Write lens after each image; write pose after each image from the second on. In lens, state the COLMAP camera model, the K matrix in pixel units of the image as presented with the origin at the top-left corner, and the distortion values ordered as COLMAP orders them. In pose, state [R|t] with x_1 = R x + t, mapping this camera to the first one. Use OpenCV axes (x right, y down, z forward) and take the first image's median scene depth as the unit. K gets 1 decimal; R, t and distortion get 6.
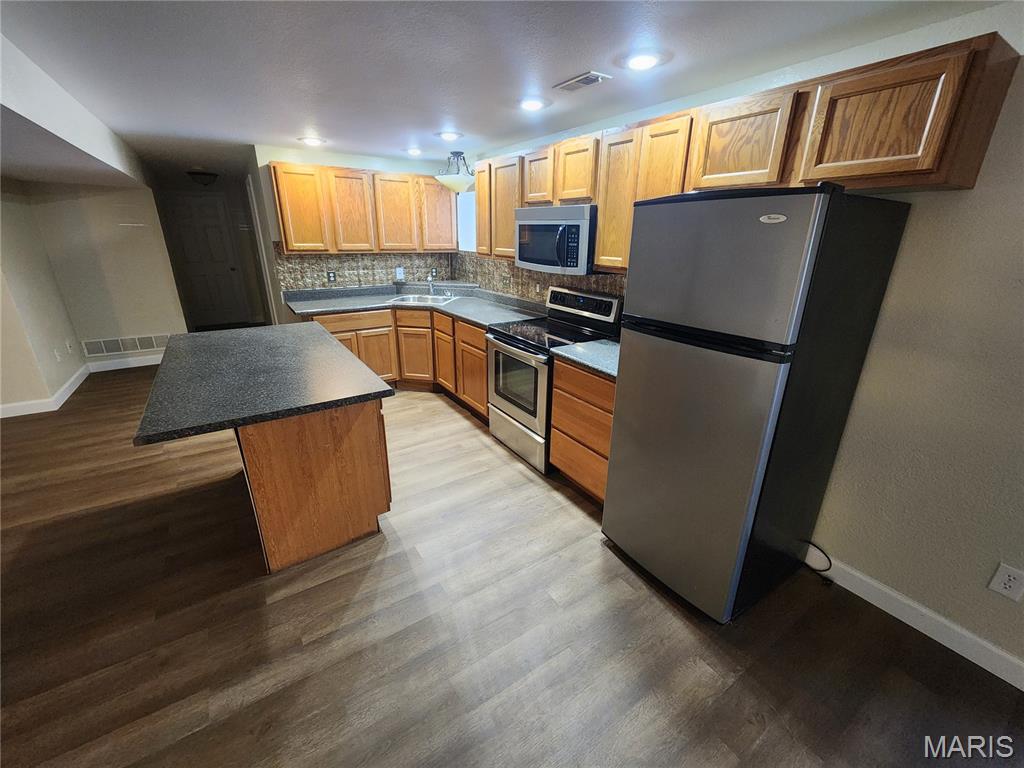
lens RADIAL K [[418.1, 0, 512.4], [0, 418.1, 381.5], [0, 0, 1]] dist [-0.001295, 0.000775]
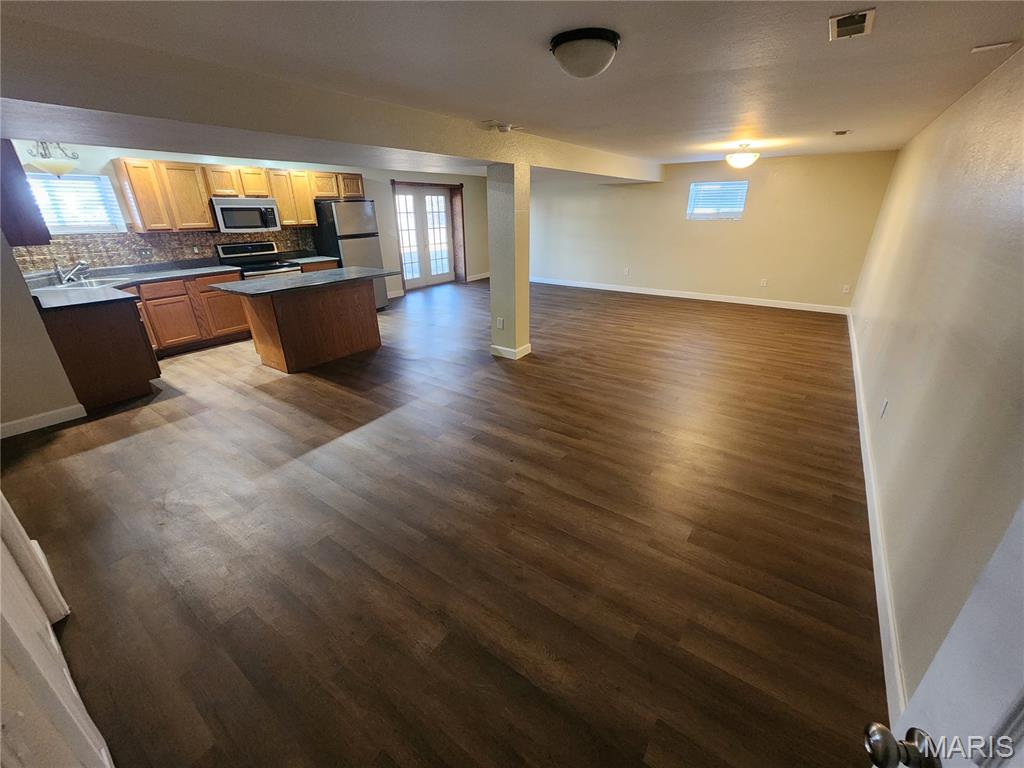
lens RADIAL K [[418.1, 0, 512.4], [0, 418.1, 381.5], [0, 0, 1]] dist [-0.001295, 0.000775]
pose [[-0.372713, -0.360019, 0.855261, -2.514284], [0.320368, 0.815076, 0.482717, -0.272070], [-0.870890, 0.453913, -0.188451, 0.691839]]
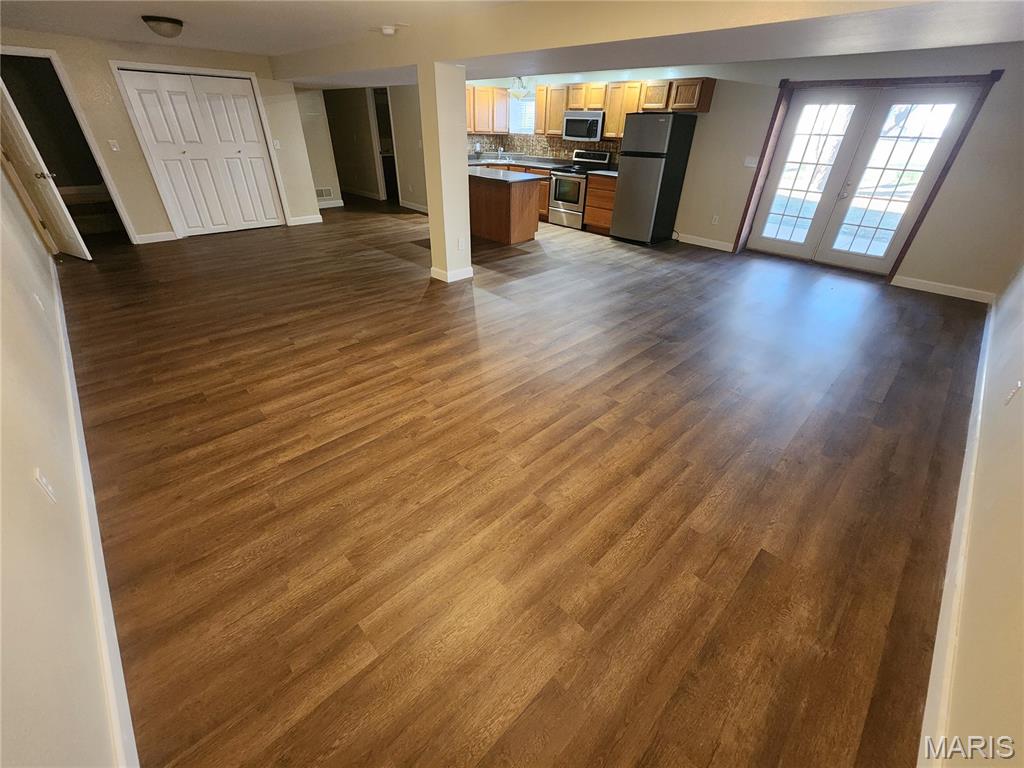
lens RADIAL K [[418.1, 0, 512.4], [0, 418.1, 381.5], [0, 0, 1]] dist [-0.001295, 0.000775]
pose [[0.979277, -0.091245, 0.180807, -0.951423], [0.051684, 0.975792, 0.212507, 0.617288], [-0.195820, -0.198758, 0.960286, -1.671748]]
